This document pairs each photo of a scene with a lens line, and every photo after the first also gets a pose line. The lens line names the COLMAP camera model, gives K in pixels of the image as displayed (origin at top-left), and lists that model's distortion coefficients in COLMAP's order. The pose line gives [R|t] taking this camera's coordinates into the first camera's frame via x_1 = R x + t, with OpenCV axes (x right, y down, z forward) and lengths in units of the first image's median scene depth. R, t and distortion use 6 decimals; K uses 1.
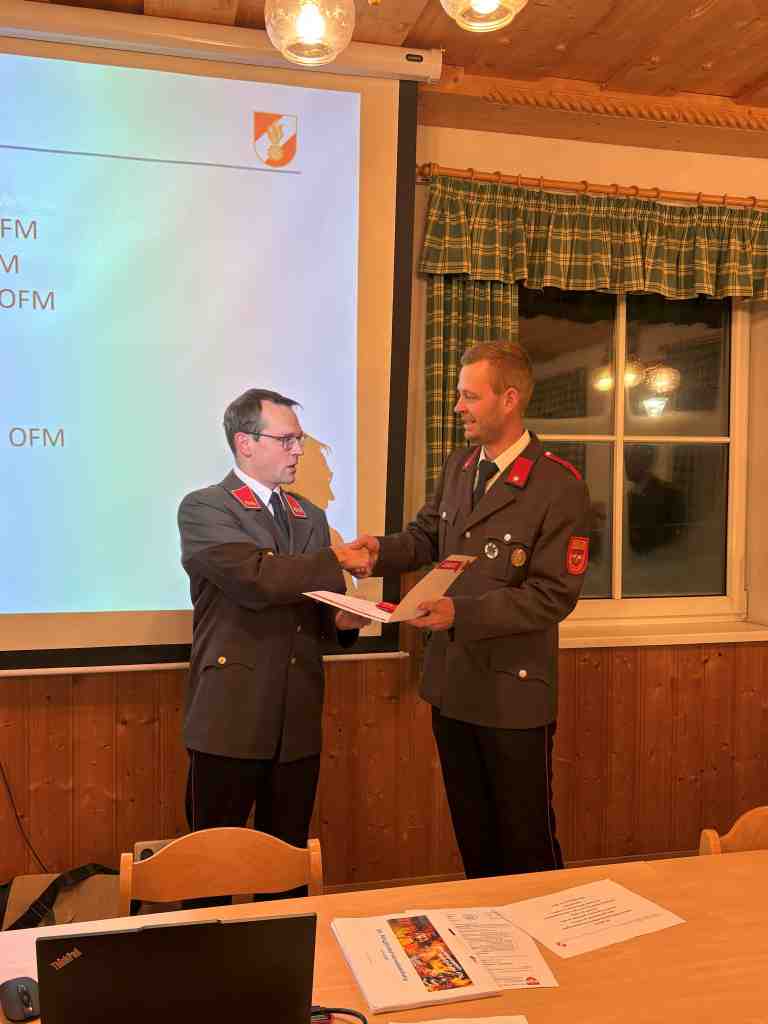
lens RADIAL K [[971.6, 0, 385.2], [0, 971.6, 511.5], [0, 0, 1]] dist [0.012311, 0.000000]
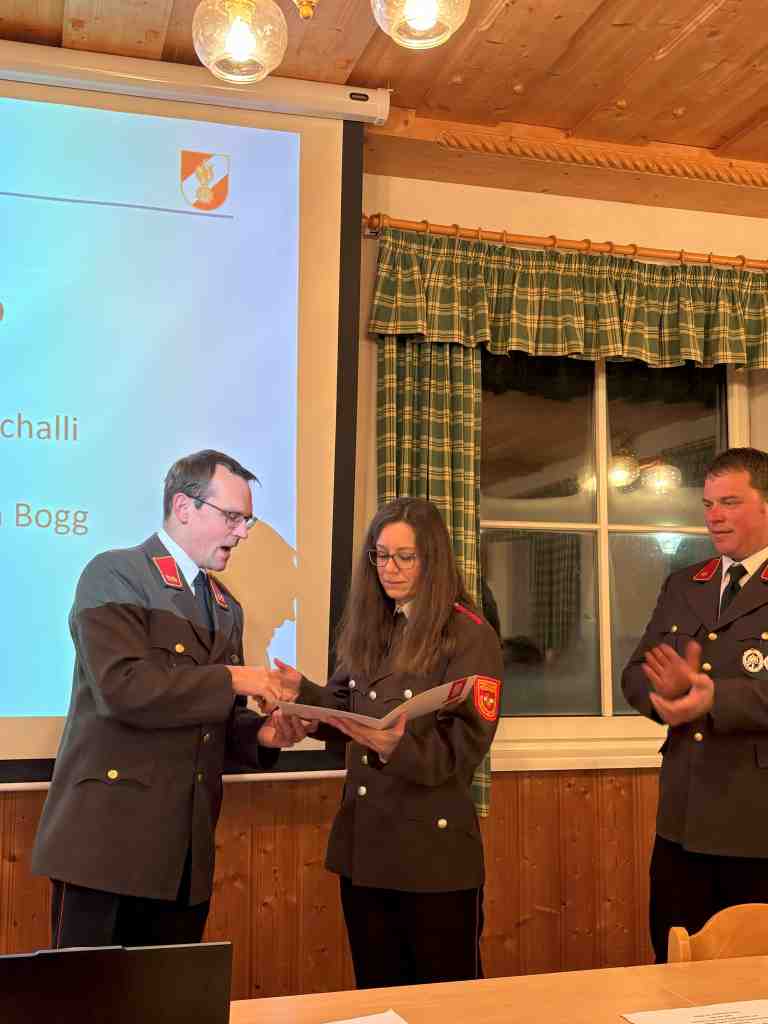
lens RADIAL K [[1222.3, 0, 396.8], [0, 1222.3, 521.1], [0, 0, 1]] dist [0.079872, 0.000000]
pose [[0.999111, -0.003302, 0.042036, 0.013427], [0.009074, 0.990410, -0.137864, 0.076208], [-0.041178, 0.138123, 0.989559, -0.078476]]
